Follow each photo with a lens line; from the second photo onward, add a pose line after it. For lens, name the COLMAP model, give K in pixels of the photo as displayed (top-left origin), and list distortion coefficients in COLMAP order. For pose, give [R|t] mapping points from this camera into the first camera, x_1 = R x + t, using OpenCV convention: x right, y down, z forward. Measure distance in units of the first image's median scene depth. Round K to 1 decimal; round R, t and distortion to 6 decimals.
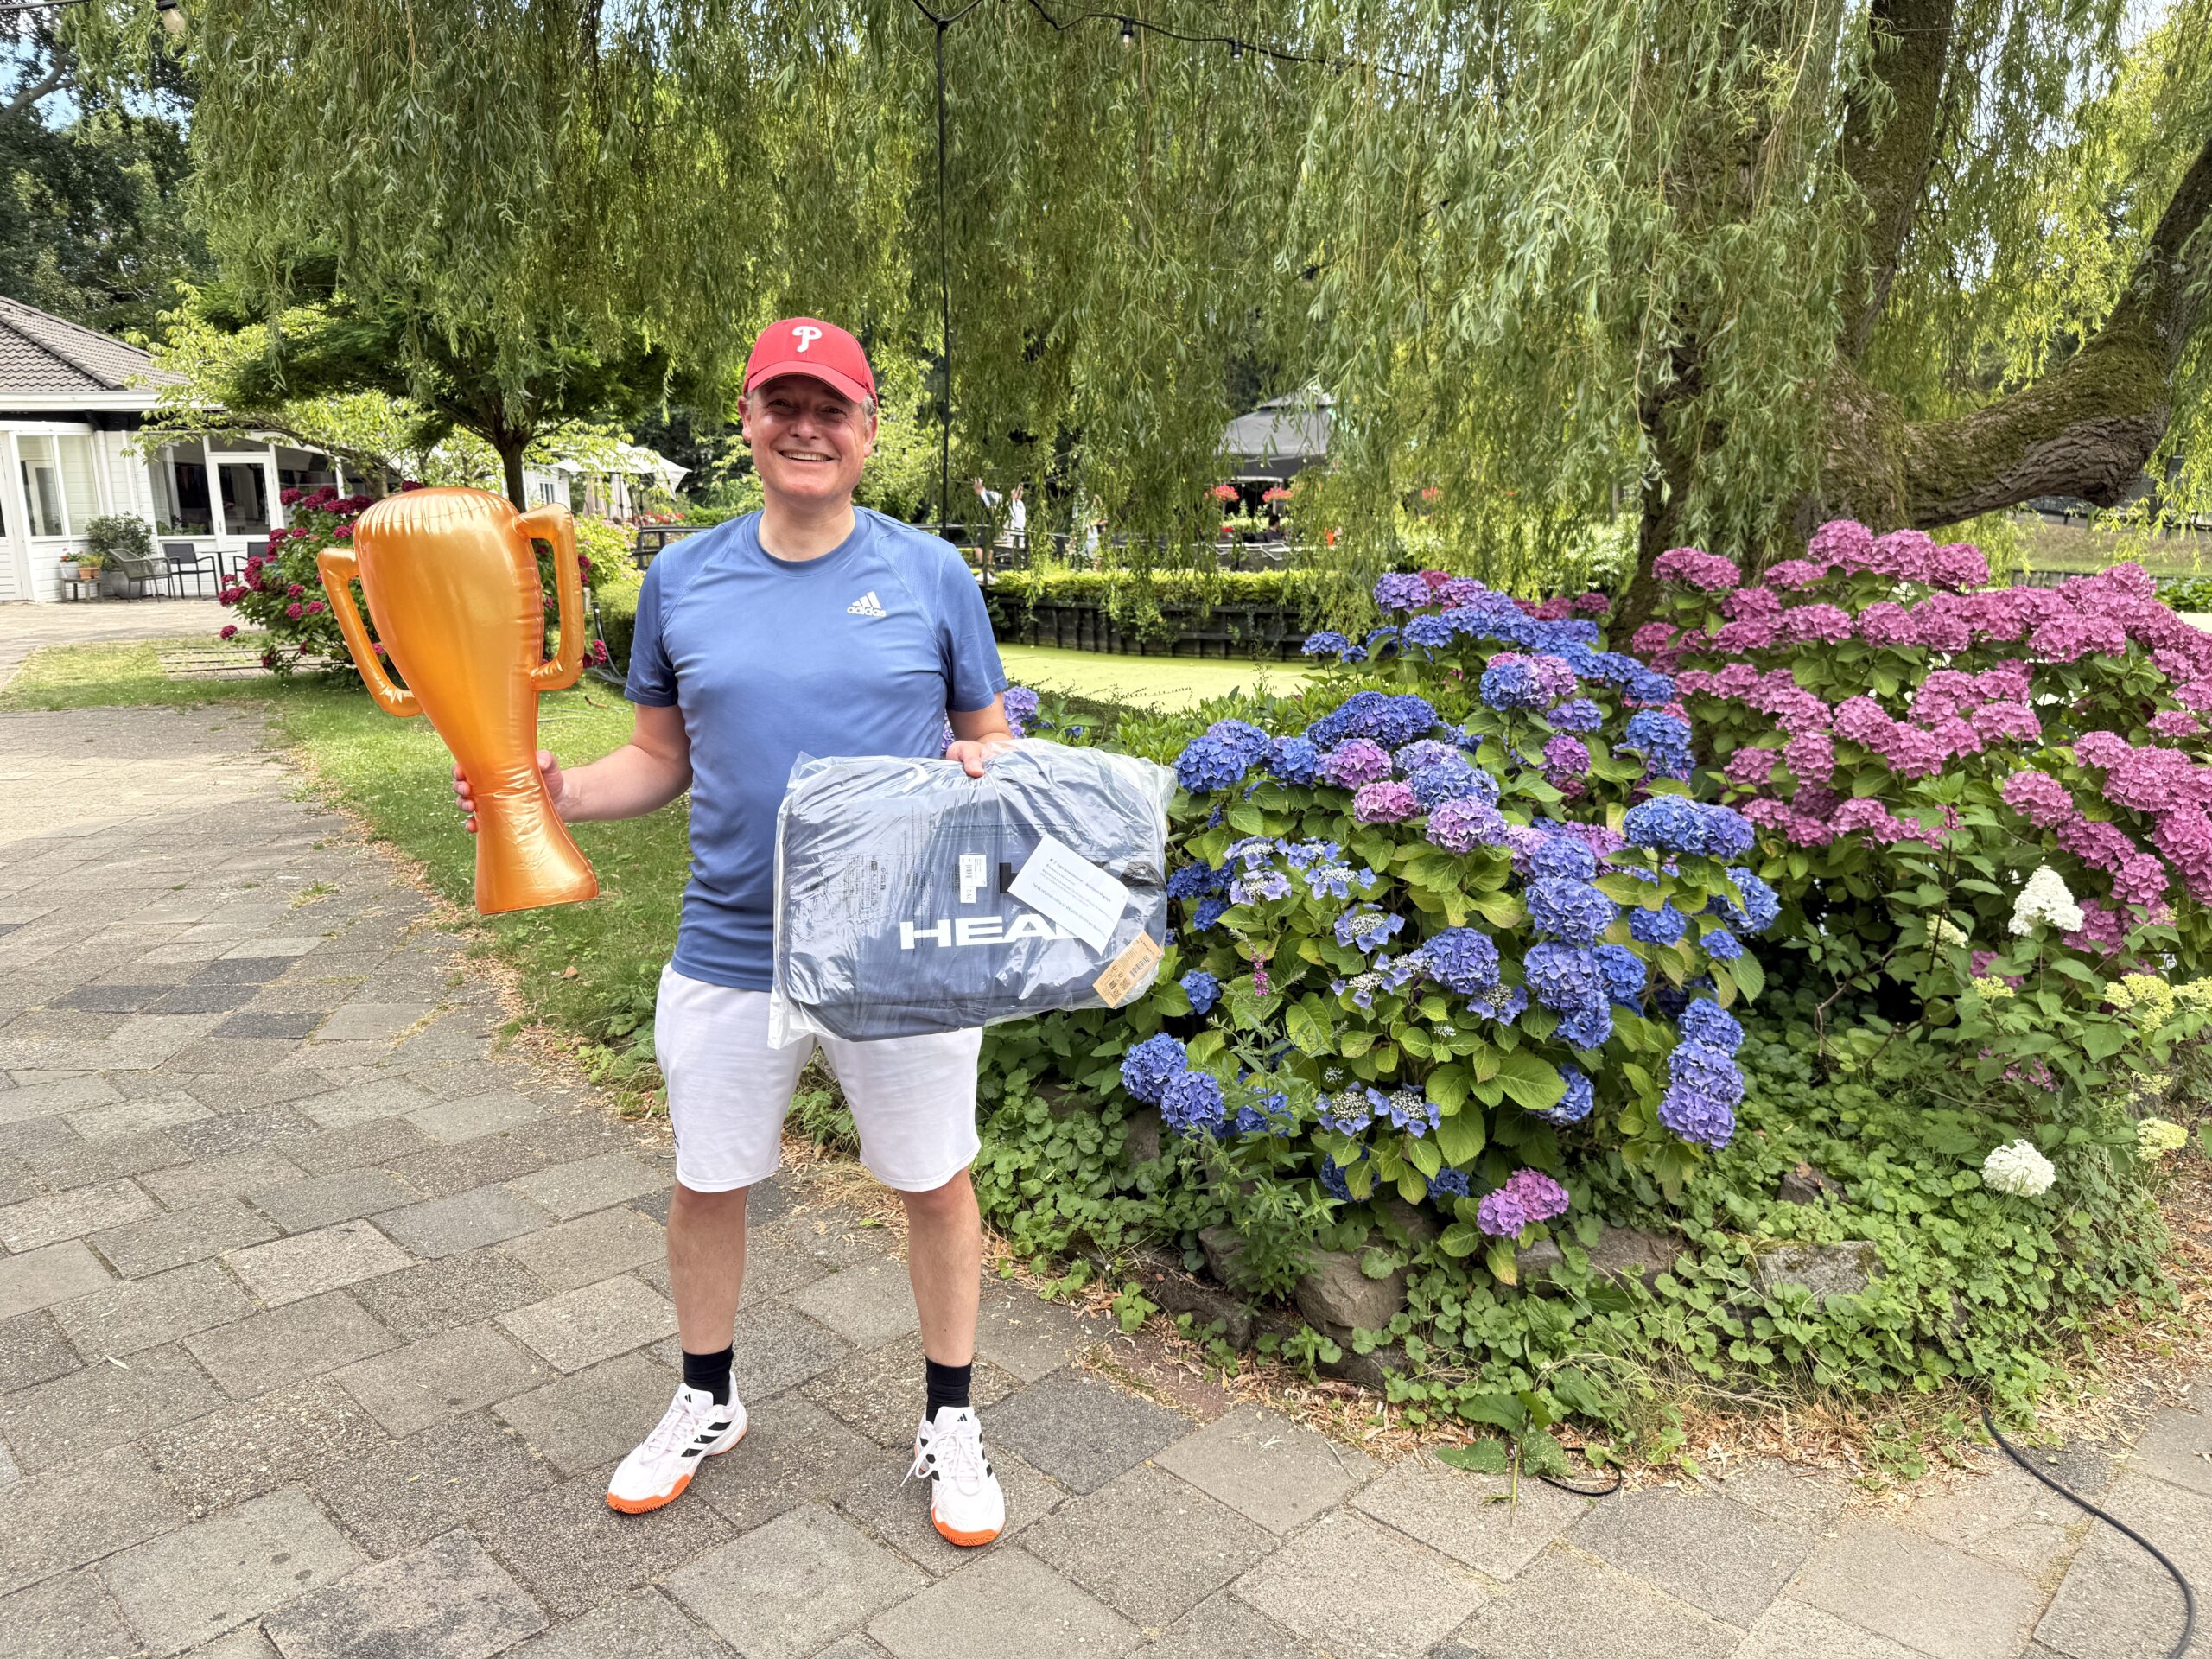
lens RADIAL K [[1579.1, 0, 1112.9], [0, 1579.1, 857.9], [0, 0, 1]] dist [0.006715, -0.018603]
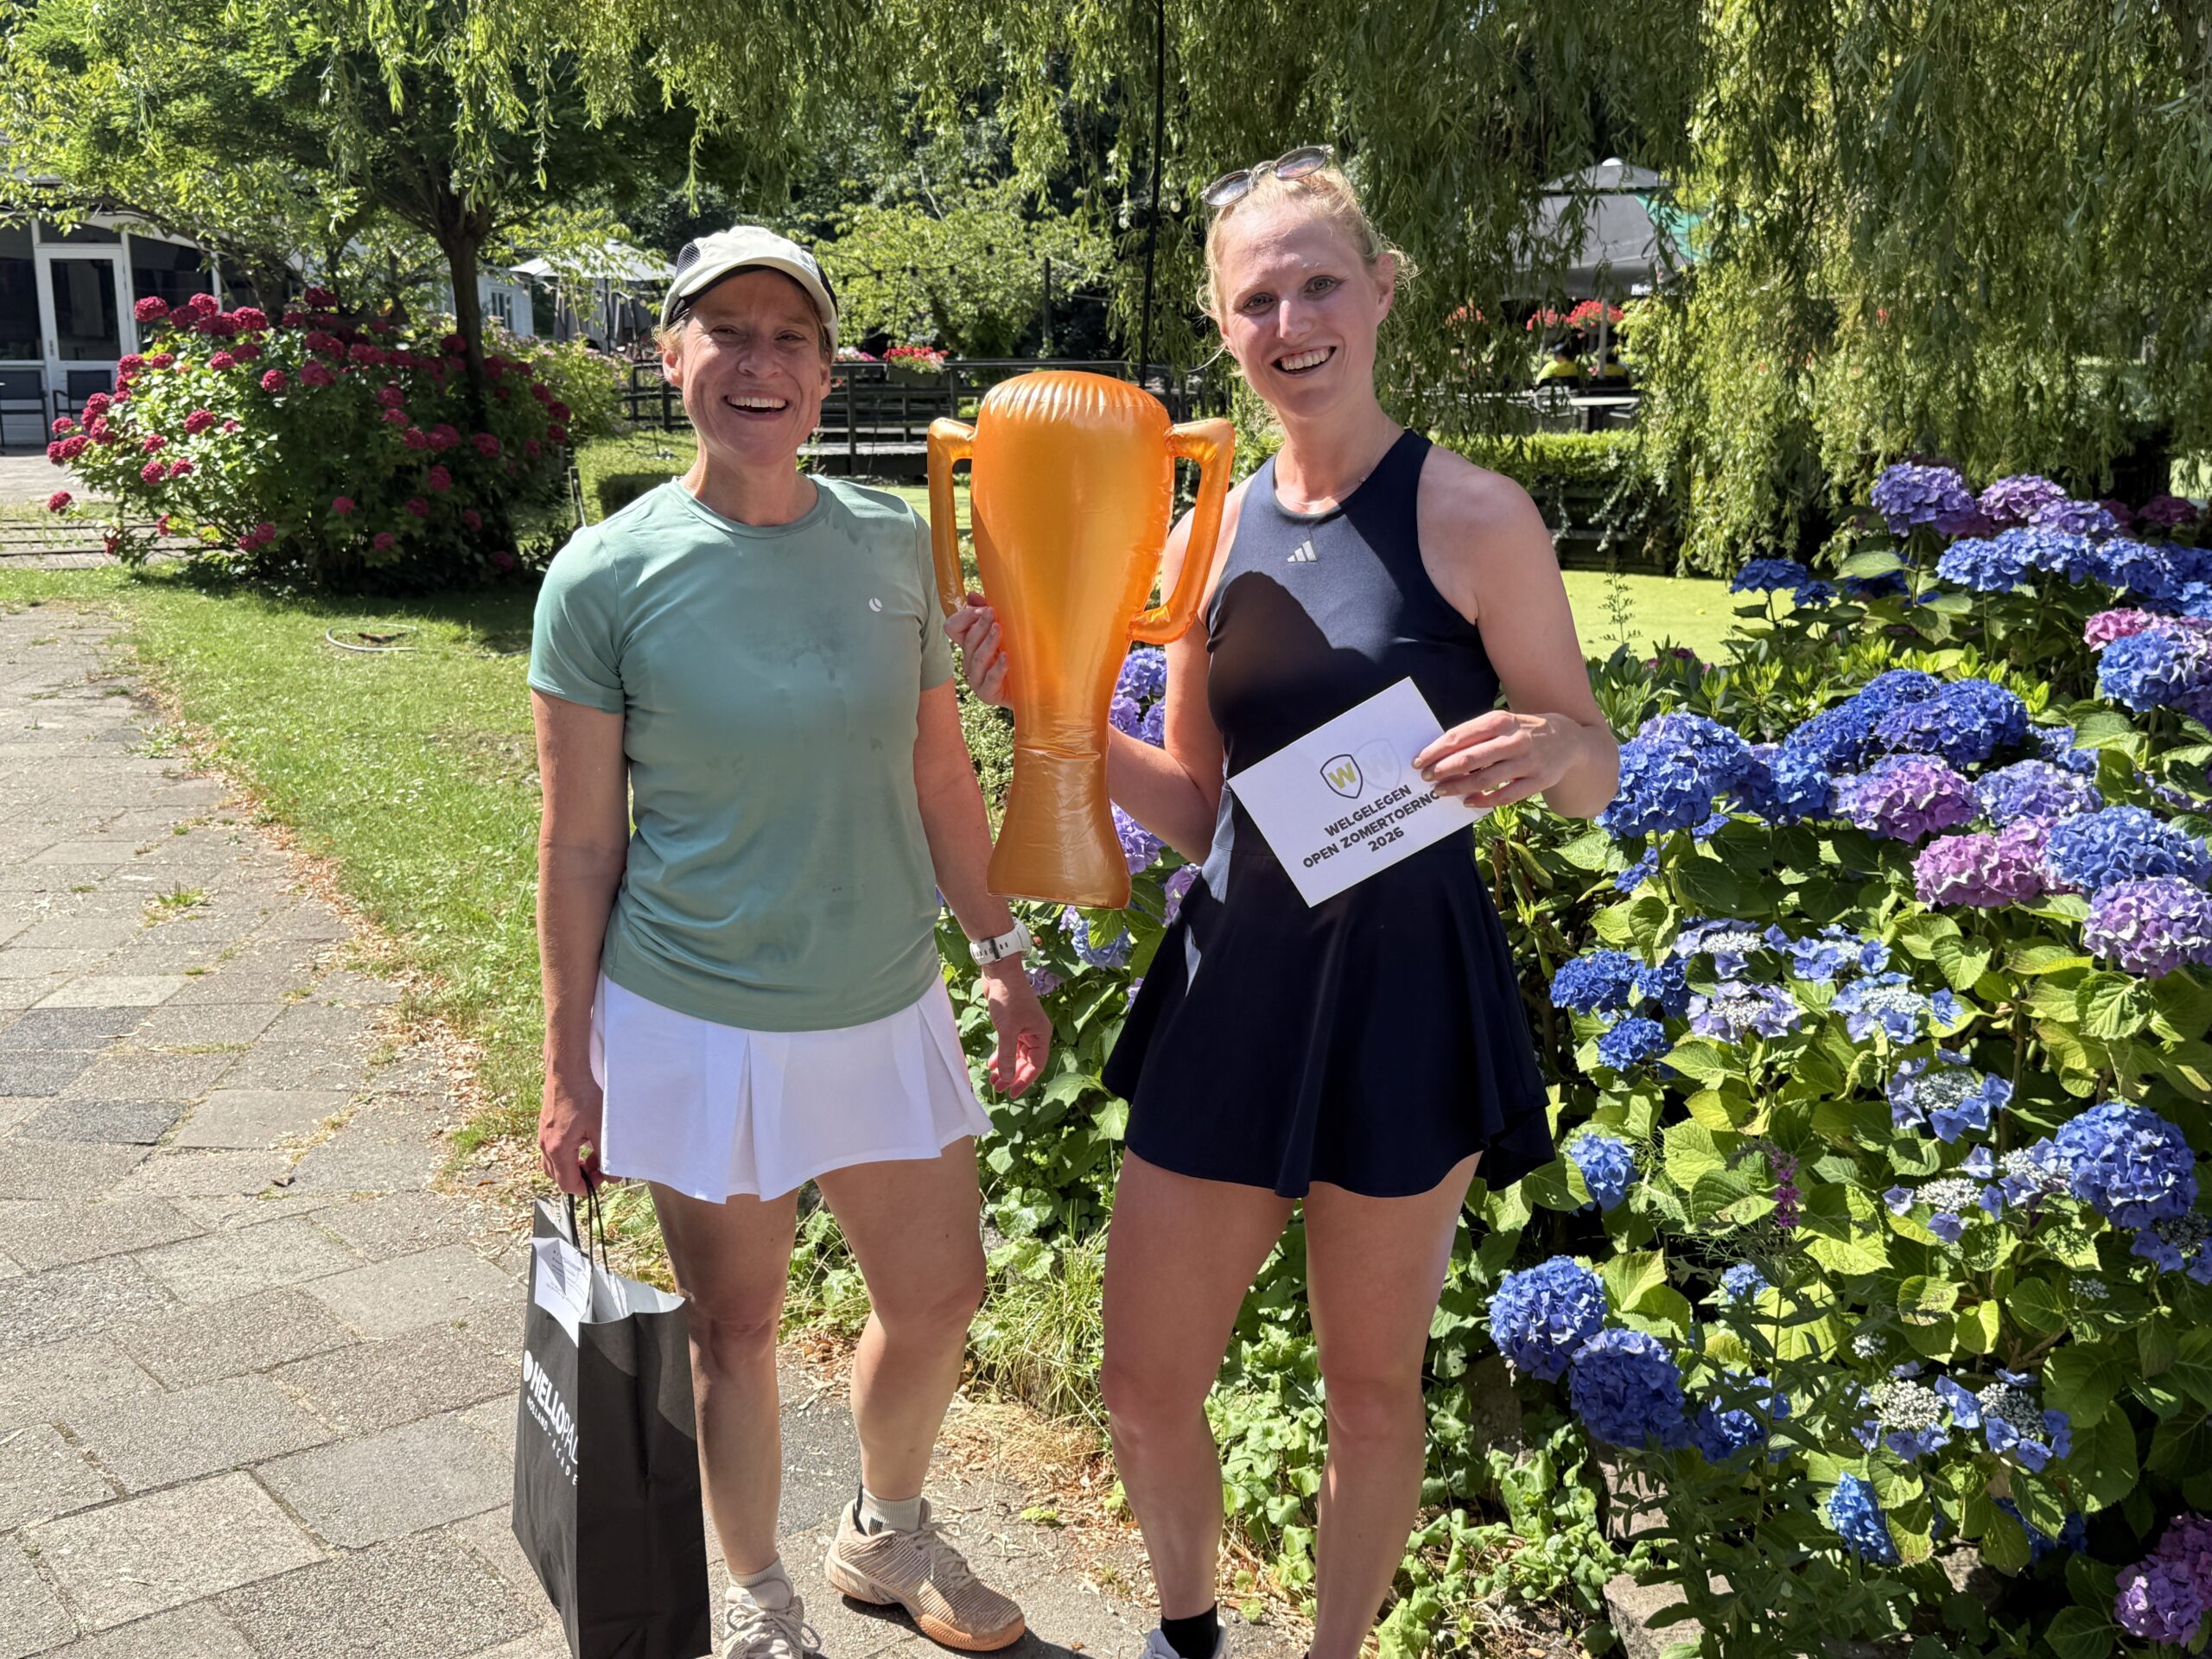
lens RADIAL K [[2257.8, 0, 1105.3], [0, 2257.8, 856.8], [0, 0, 1]] dist [0.020454, 0.000000]
pose [[0.996734, 0.029407, -0.075212, -0.072745], [-0.028743, 0.999538, 0.009898, -0.037291], [0.075469, -0.007704, 0.997118, 0.127985]]
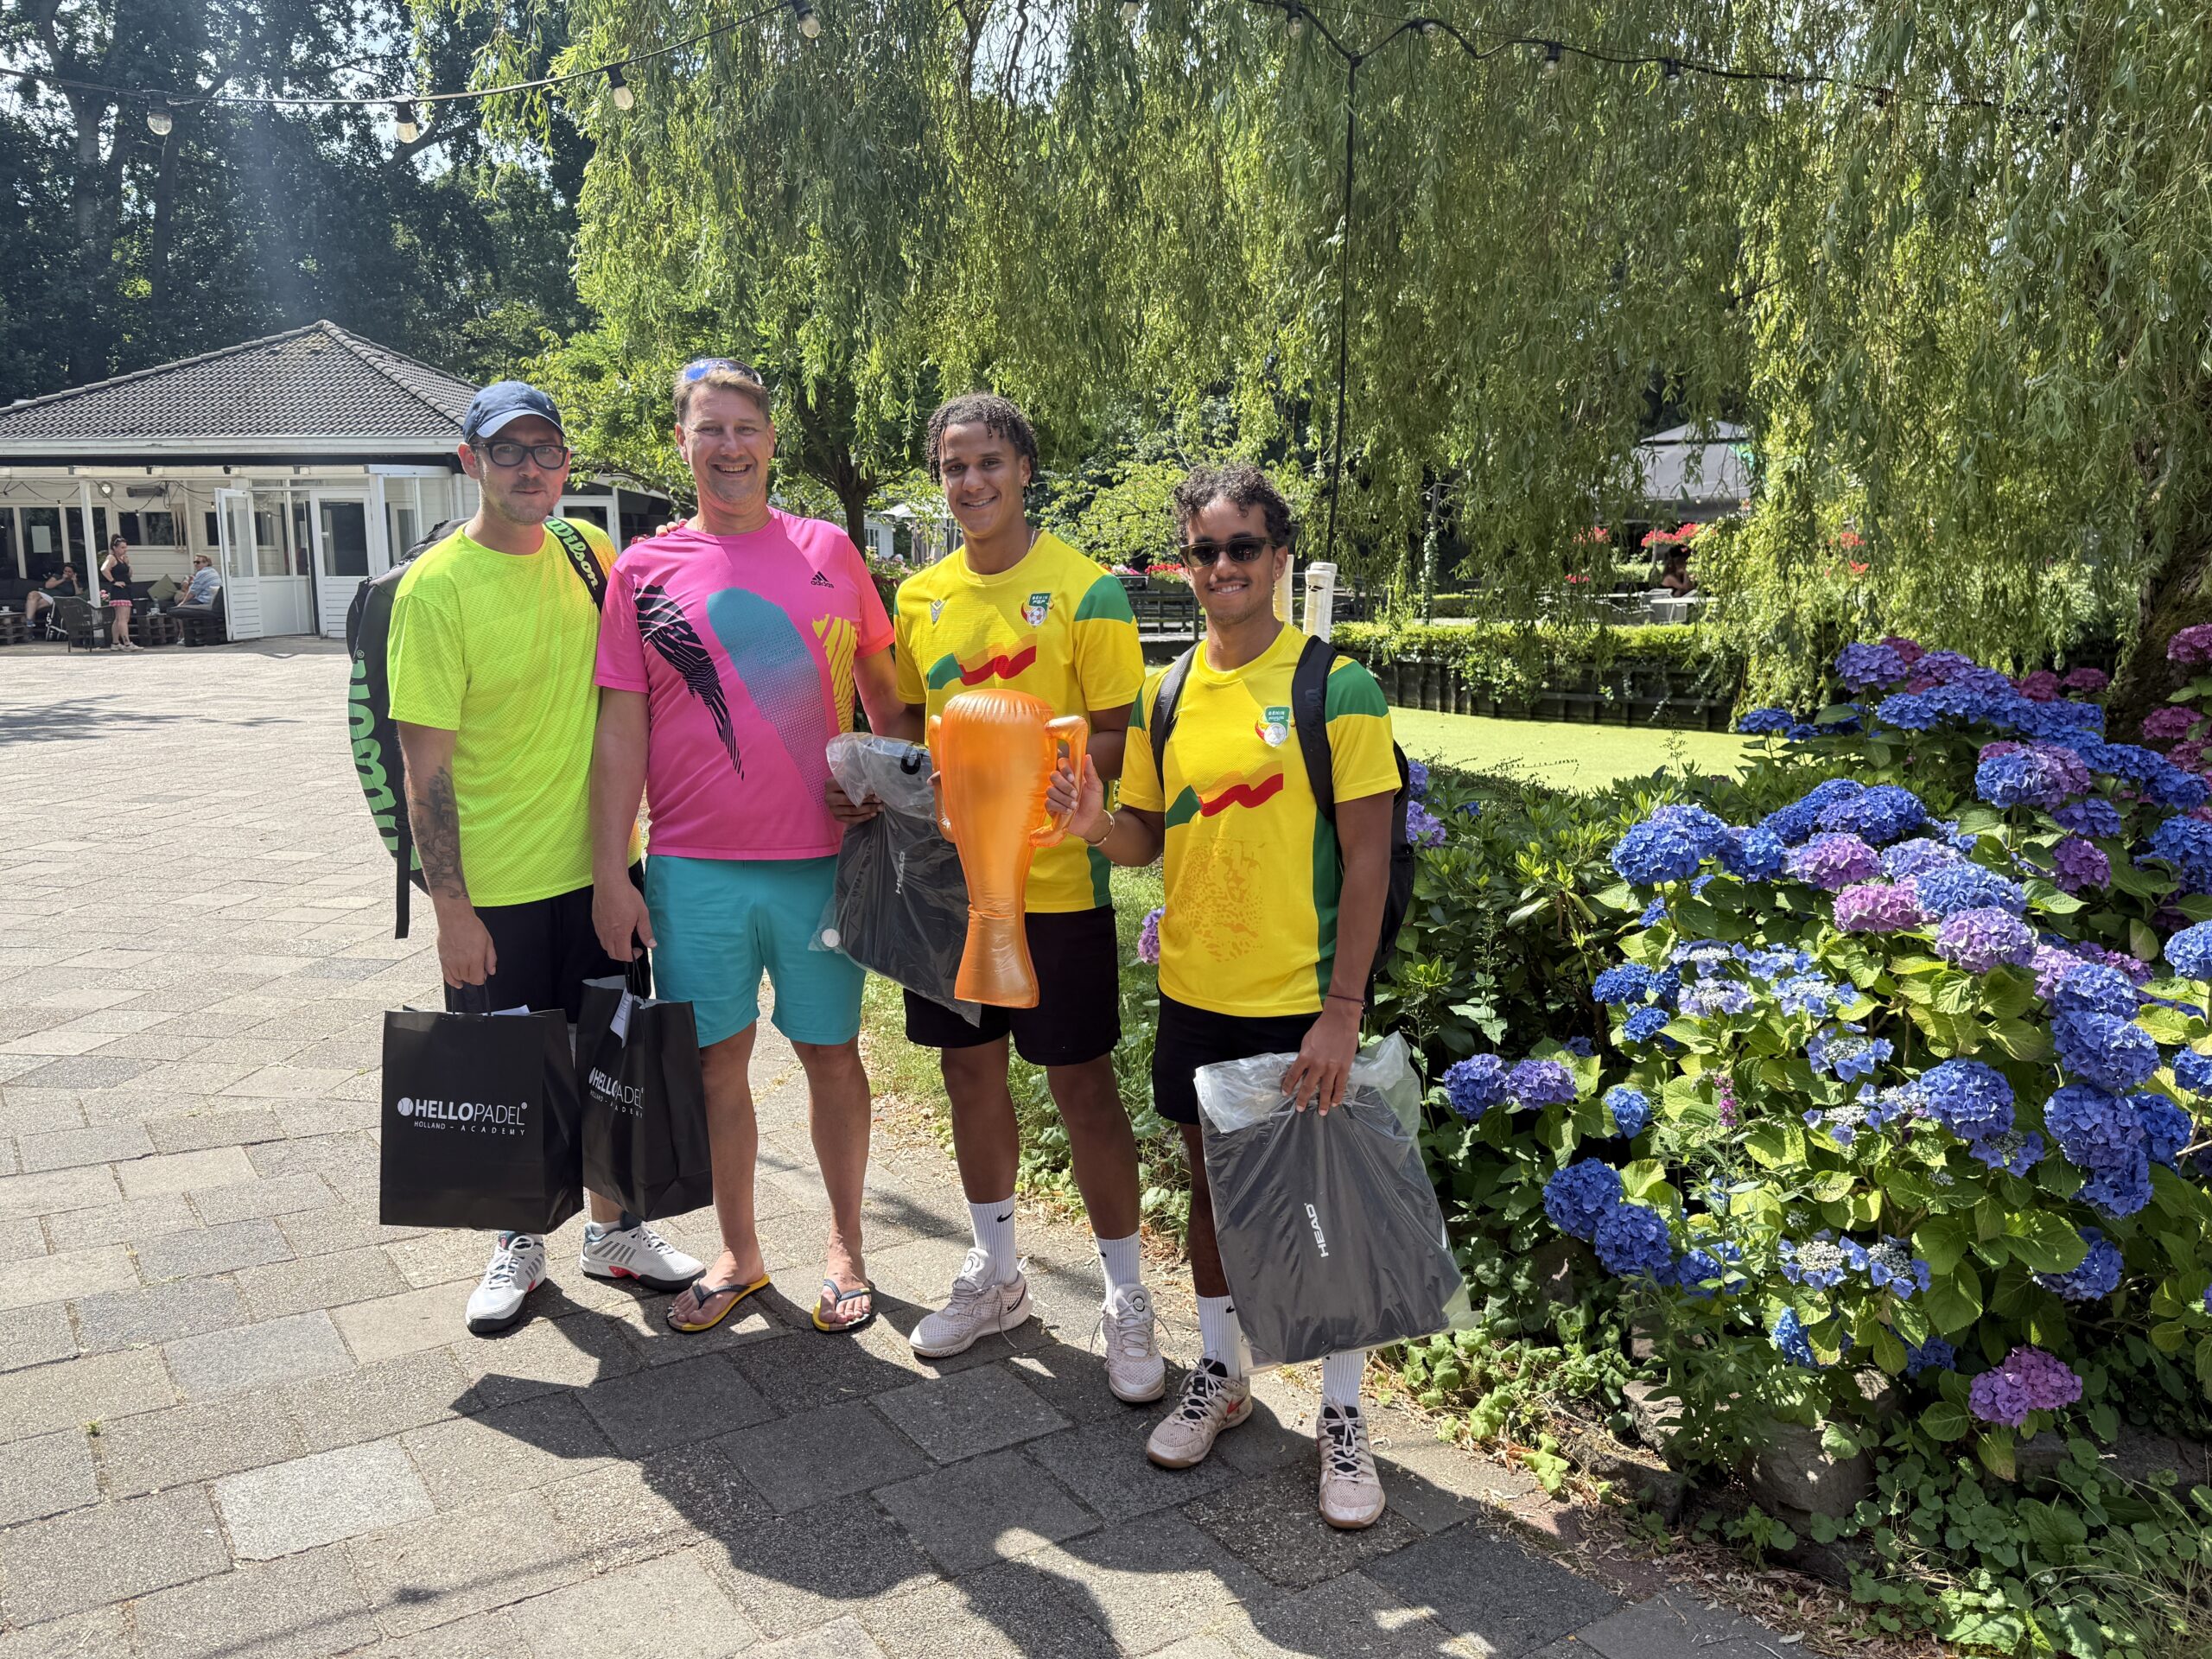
lens RADIAL K [[1725.8, 0, 1096.5], [0, 1725.8, 852.4], [0, 0, 1]] dist [0.028994, -0.049166]
pose [[0.979435, 0.039438, -0.197869, -0.051874], [-0.048416, 0.997996, -0.040737, -0.006904], [0.195866, 0.049479, 0.979382, -0.029526]]
